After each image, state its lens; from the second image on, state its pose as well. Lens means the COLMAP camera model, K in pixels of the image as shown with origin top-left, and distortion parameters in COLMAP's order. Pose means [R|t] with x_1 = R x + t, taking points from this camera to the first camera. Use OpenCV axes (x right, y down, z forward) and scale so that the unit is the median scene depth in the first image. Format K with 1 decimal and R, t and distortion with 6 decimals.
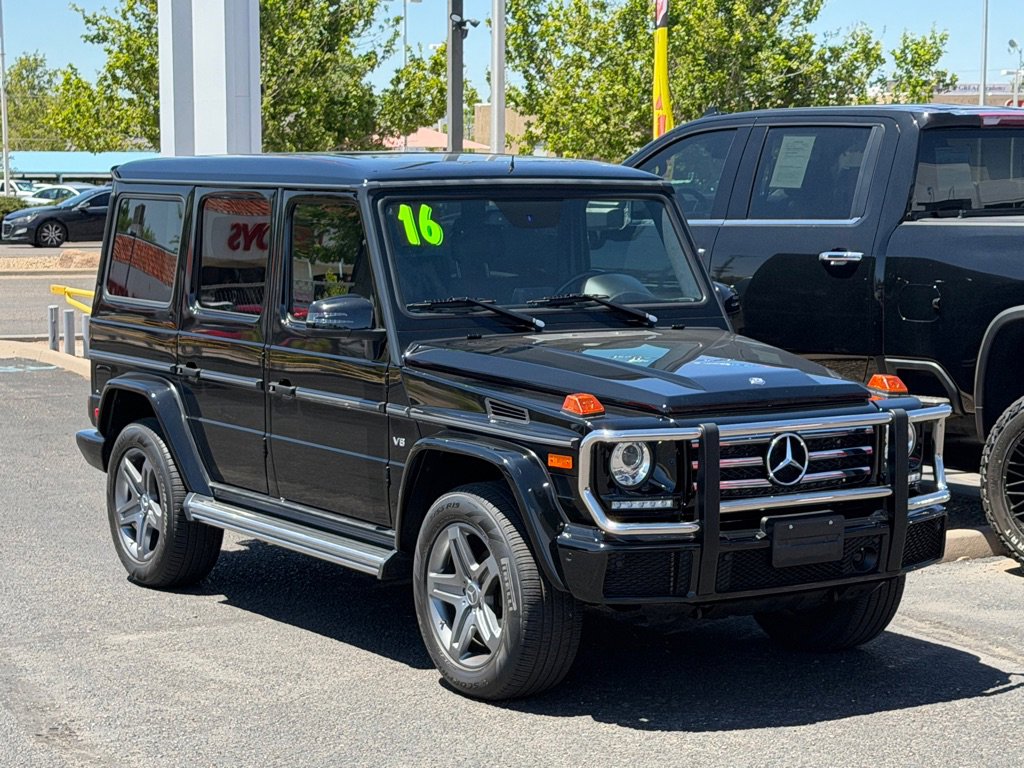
lens RADIAL K [[2315.0, 0, 495.5], [0, 2315.0, 335.7], [0, 0, 1]] dist [0.155928, 0.000000]
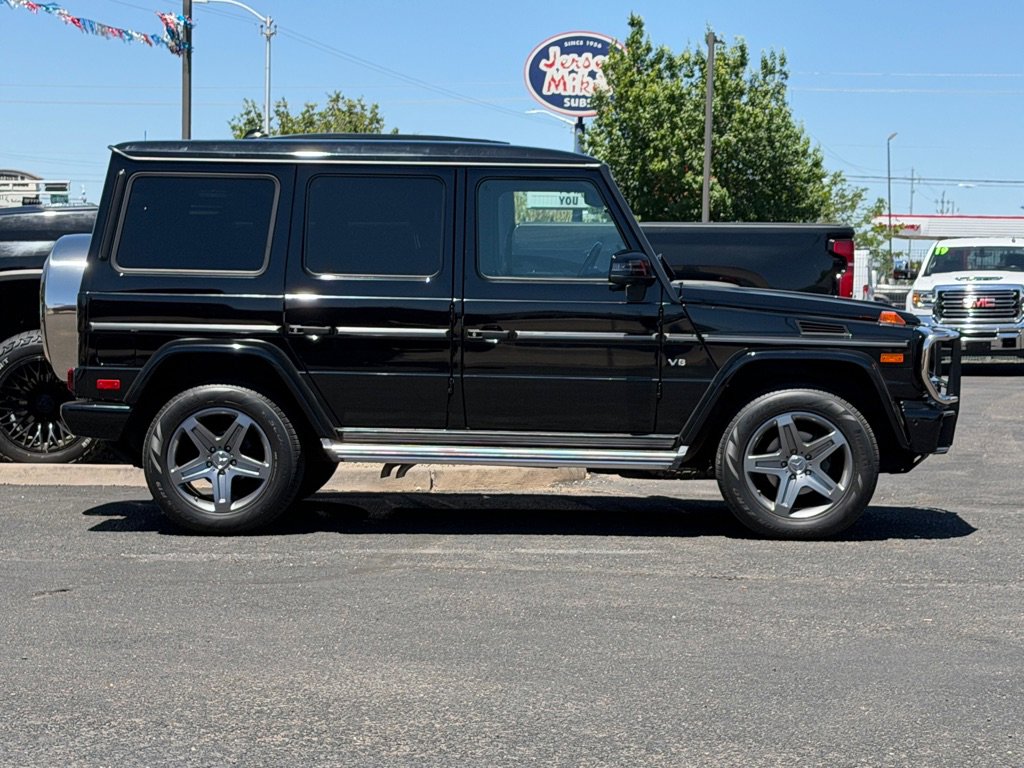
lens RADIAL K [[2315.0, 0, 494.5], [0, 2315.0, 398.0], [0, 0, 1]] dist [0.155928, 0.000000]
pose [[0.589466, -0.031231, 0.807189, -1.206330], [0.048254, 0.998829, 0.003408, 0.059300], [-0.806351, 0.036941, 0.590283, 0.338794]]
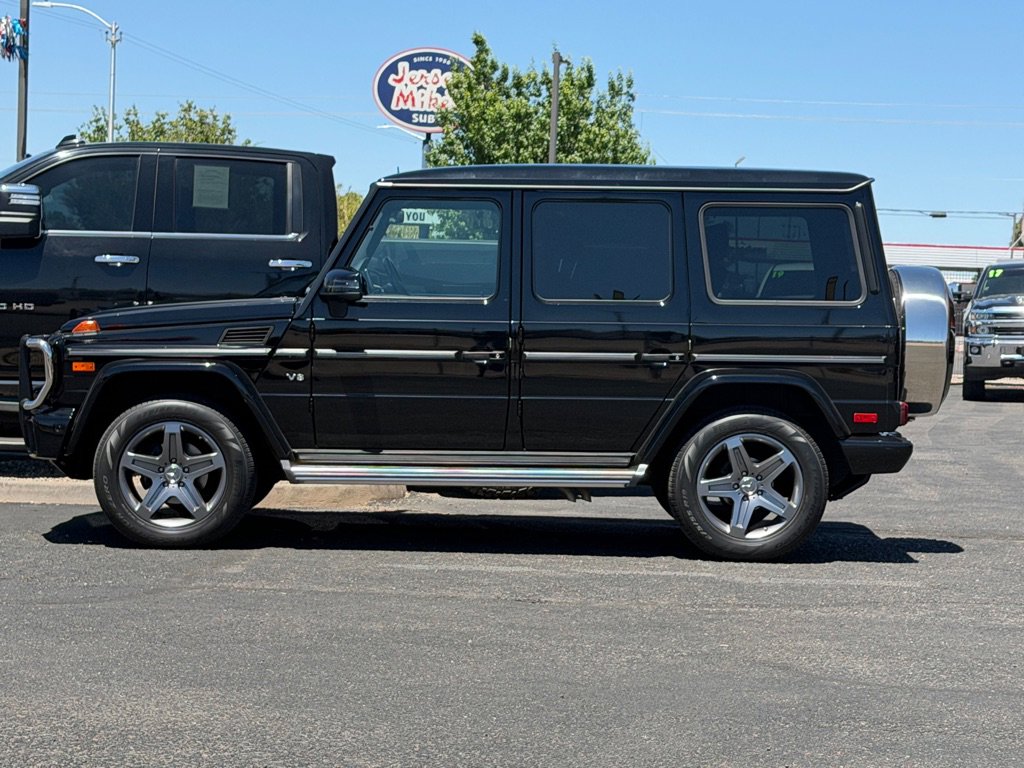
lens RADIAL K [[2315.0, 0, 515.3], [0, 2315.0, 380.0], [0, 0, 1]] dist [0.155928, 0.000000]
pose [[0.529554, -0.010449, 0.848212, -1.177719], [0.032654, 0.999434, -0.008075, 0.058679], [-0.847647, 0.031974, 0.529596, 0.329564]]
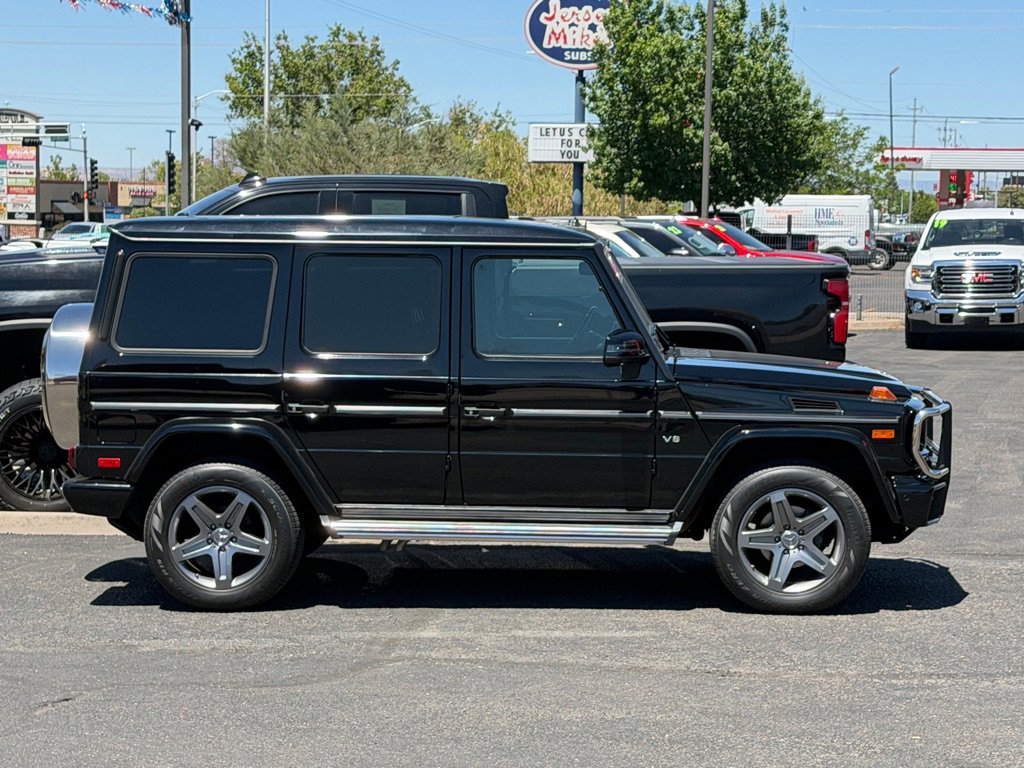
lens RADIAL K [[2315.0, 0, 510.0], [0, 2315.0, 383.2], [0, 0, 1]] dist [0.155928, 0.000000]
pose [[0.585113, -0.056384, 0.808990, -1.212948], [0.054585, 0.998056, 0.030082, -0.031614], [-0.809113, 0.026557, 0.587053, 0.322772]]
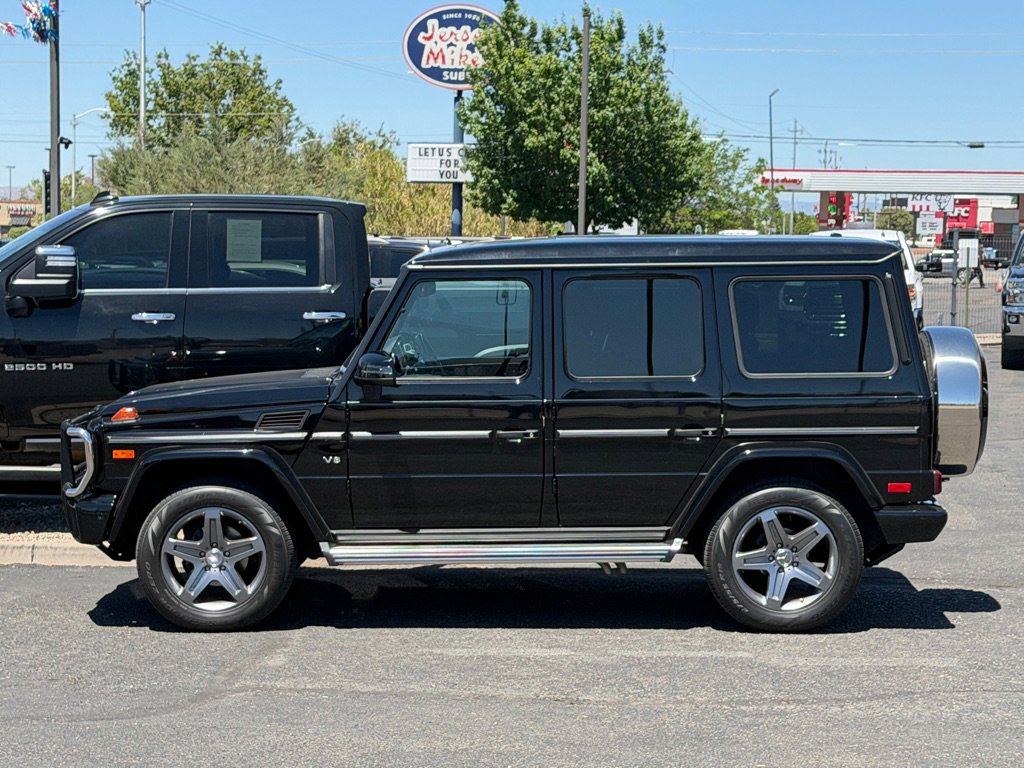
lens RADIAL K [[2315.0, 0, 494.4], [0, 2315.0, 397.3], [0, 0, 1]] dist [0.155928, 0.000000]
pose [[0.550198, -0.055215, 0.833206, -1.182680], [0.055046, 0.998039, 0.029789, -0.031494], [-0.833218, 0.029475, 0.552159, 0.318677]]
